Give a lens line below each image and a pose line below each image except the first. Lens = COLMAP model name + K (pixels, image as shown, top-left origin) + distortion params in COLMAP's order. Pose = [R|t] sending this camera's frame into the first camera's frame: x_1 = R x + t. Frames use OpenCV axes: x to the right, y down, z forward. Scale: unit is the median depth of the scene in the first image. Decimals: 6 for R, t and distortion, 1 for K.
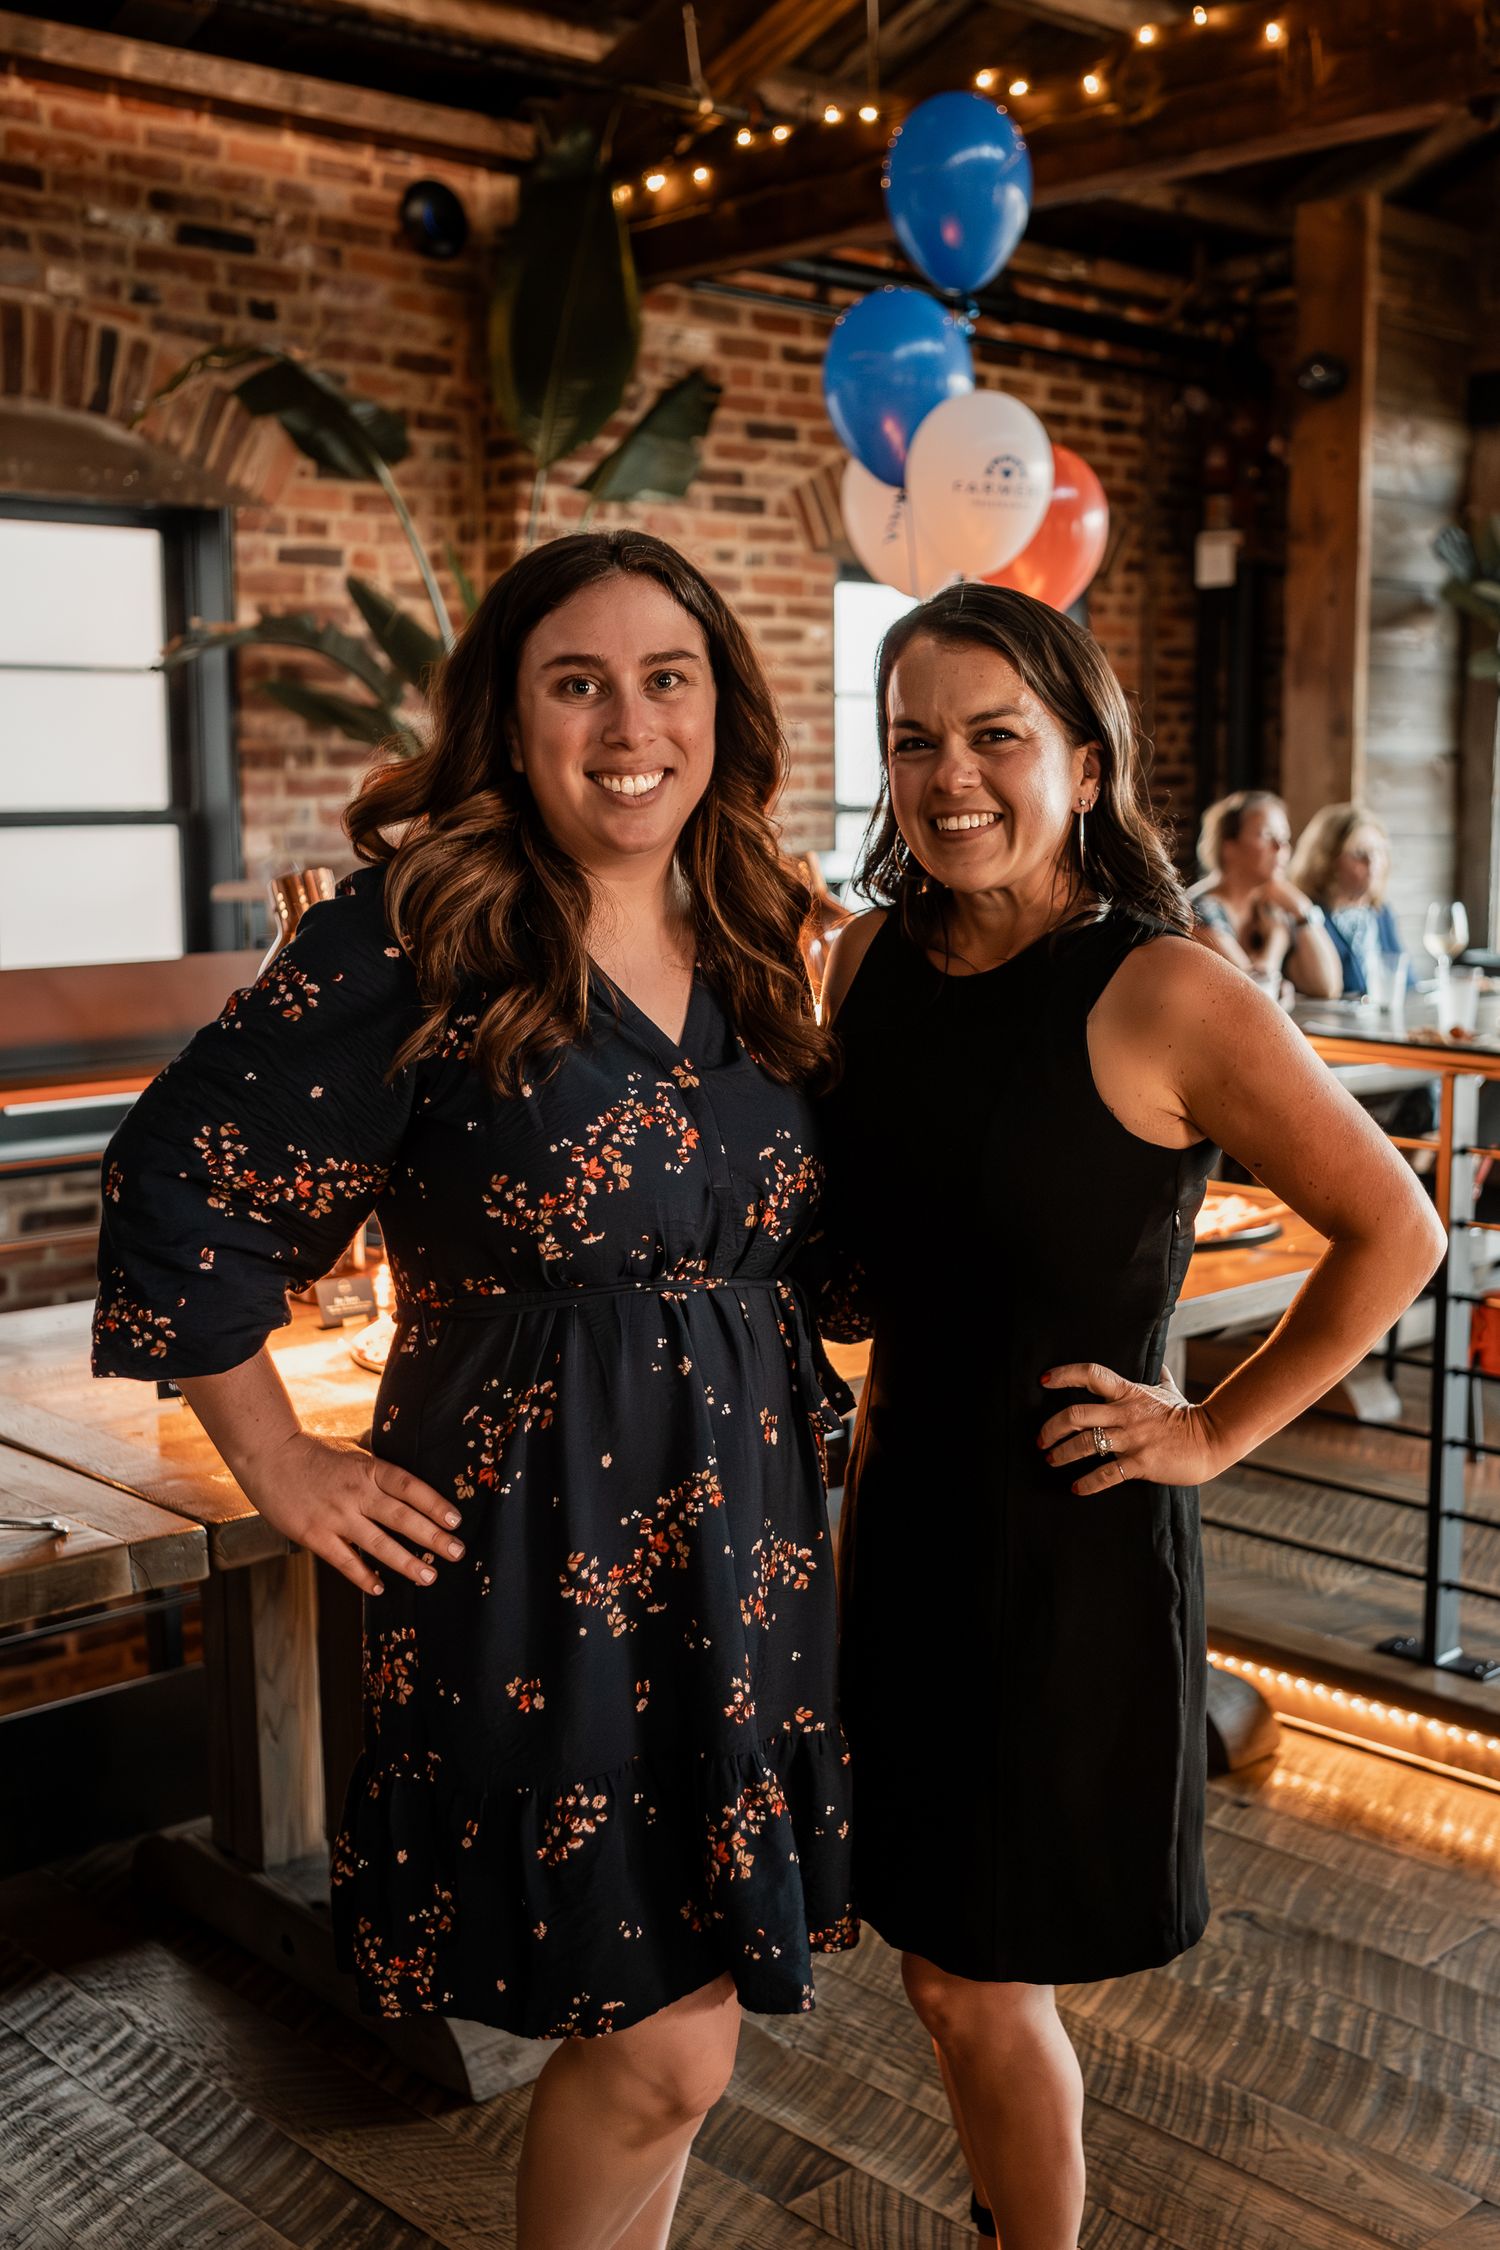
lens RADIAL K [[2435.5, 0, 799.8], [0, 2435.5, 1107.8], [0, 0, 1]] dist [-0.034375, 0.000000]
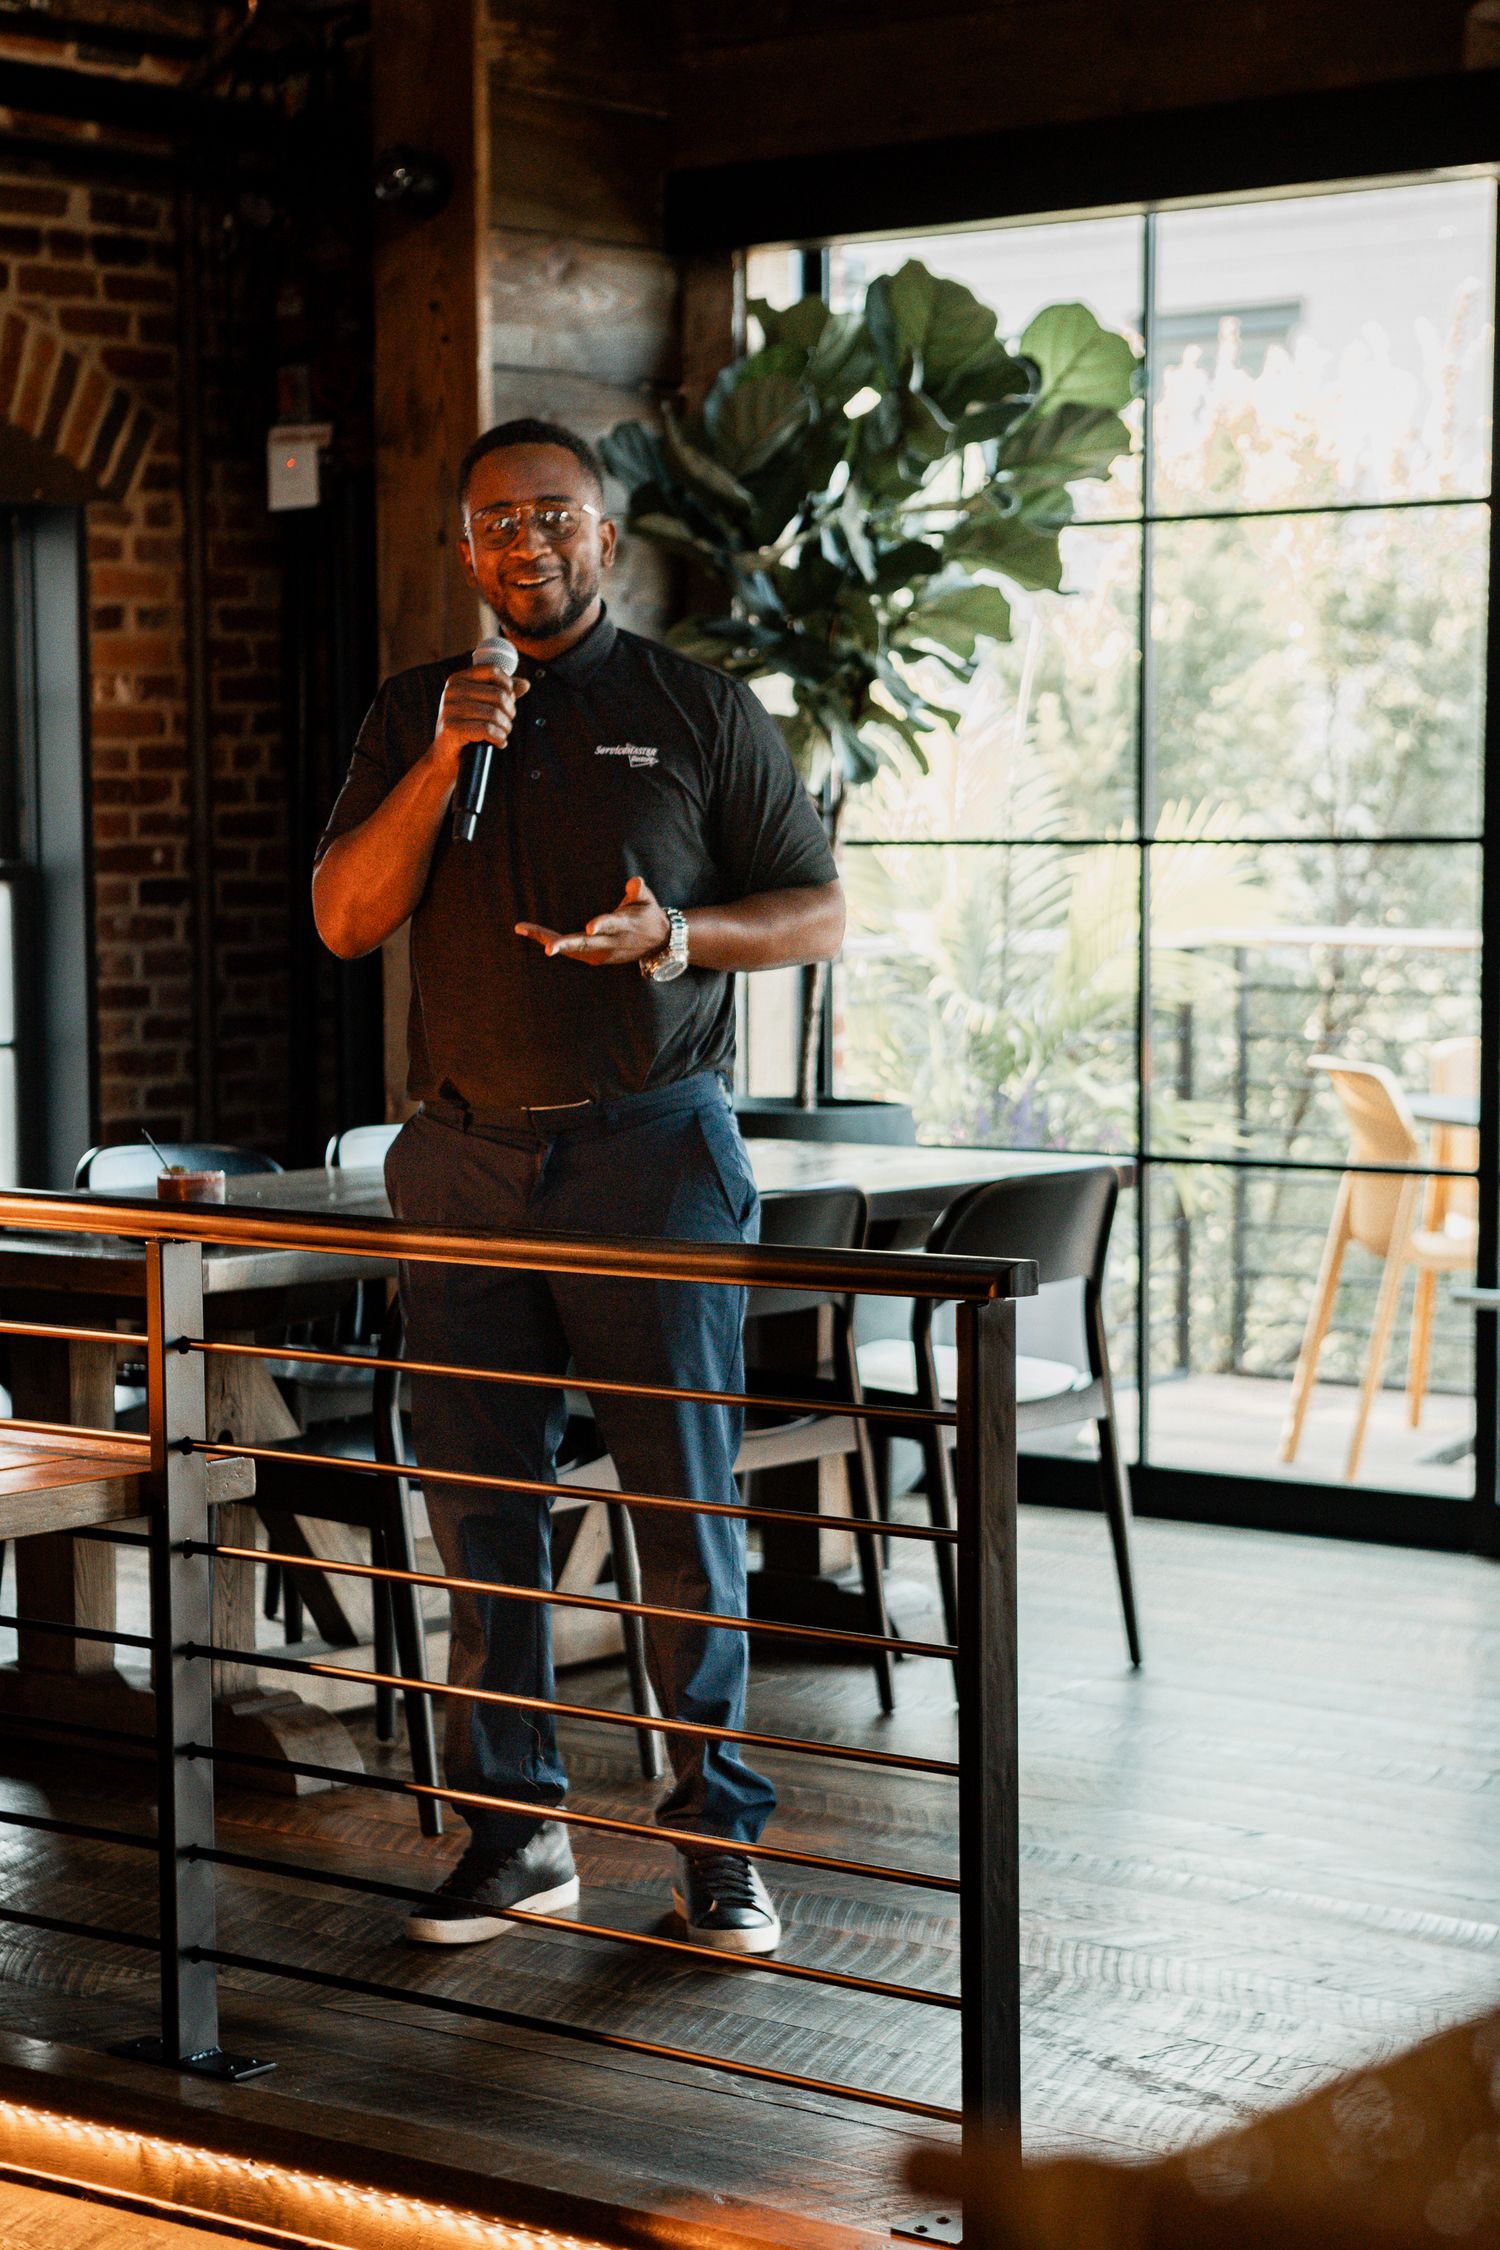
lens RADIAL K [[4760.0, 0, 659.8], [0, 4760.0, 1300.6], [0, 0, 1]] dist [0.138980, 0.000000]
pose [[0.993663, -0.020356, 0.110545, 0.126685], [0.023819, 0.999263, -0.030094, 0.024801], [-0.109851, 0.032536, 0.993415, -0.214405]]
